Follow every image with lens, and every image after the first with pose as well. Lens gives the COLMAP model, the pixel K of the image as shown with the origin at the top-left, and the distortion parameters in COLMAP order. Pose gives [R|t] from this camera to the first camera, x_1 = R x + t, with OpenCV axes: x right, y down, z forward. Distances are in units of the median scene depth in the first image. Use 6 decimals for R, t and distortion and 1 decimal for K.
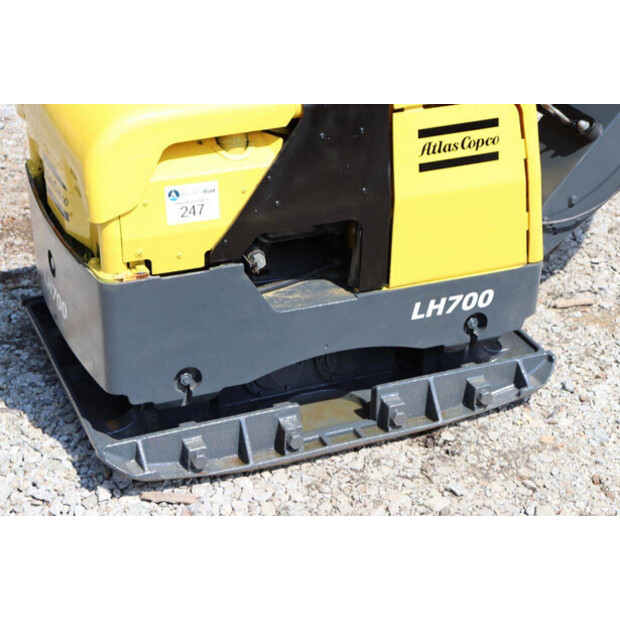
lens RADIAL K [[1303.4, 0, 310.8], [0, 1303.4, 310.7], [0, 0, 1]] dist [0.317630, 0.572051]
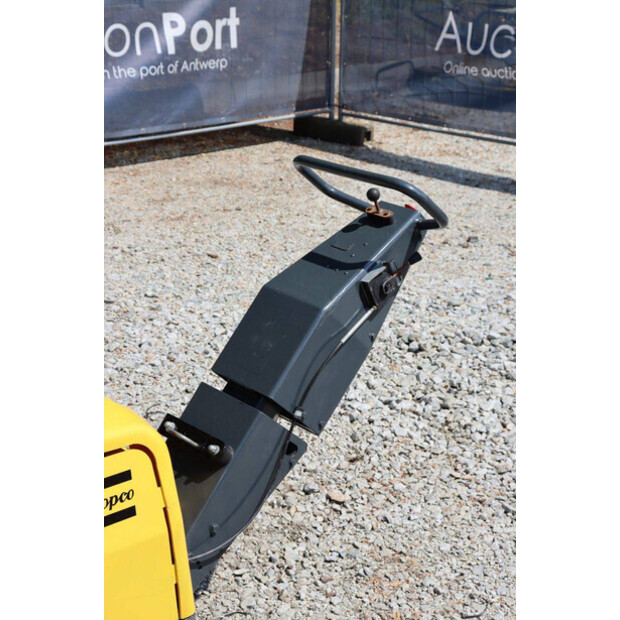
lens RADIAL K [[1303.4, 0, 310.8], [0, 1303.4, 310.7], [0, 0, 1]] dist [0.317630, 0.572051]
pose [[0.946176, -0.100013, 0.307811, -0.007077], [0.148948, 0.978915, -0.139785, -0.103513], [-0.287341, 0.178109, 0.941123, 0.095327]]
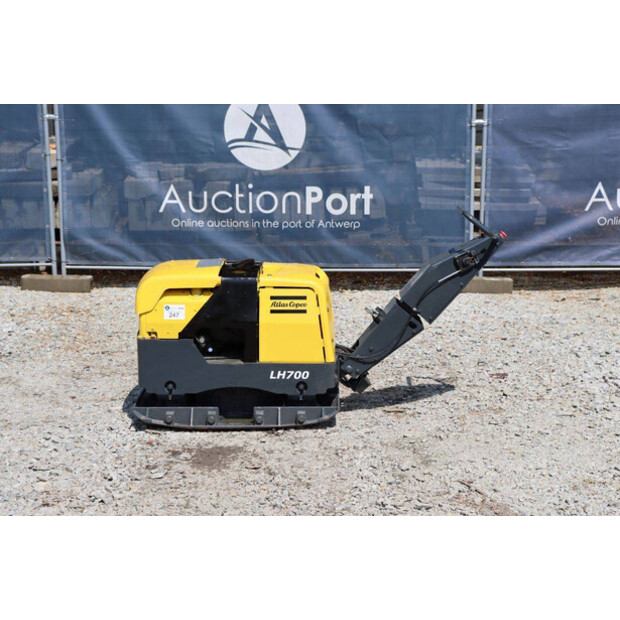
lens RADIAL K [[1335.2, 0, 309.9], [0, 1335.2, 310.0], [0, 0, 1]] dist [0.299649, 0.620835]
pose [[0.918473, 0.049298, -0.392399, 1.079919], [-0.171996, 0.943247, -0.284082, 0.561058], [0.356124, 0.328413, 0.874826, -1.121112]]
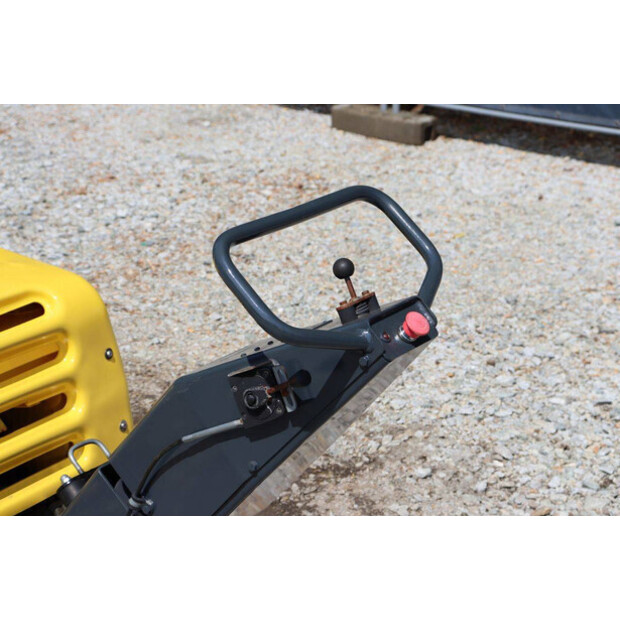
lens RADIAL K [[1423.8, 0, 313.0], [0, 1423.8, 311.0], [0, 0, 1]] dist [0.327720, 0.878878]
pose [[0.506660, 0.278462, -0.815938, 0.984117], [-0.402396, 0.913374, 0.061845, -0.359245], [0.762478, 0.296996, 0.574822, 0.663726]]
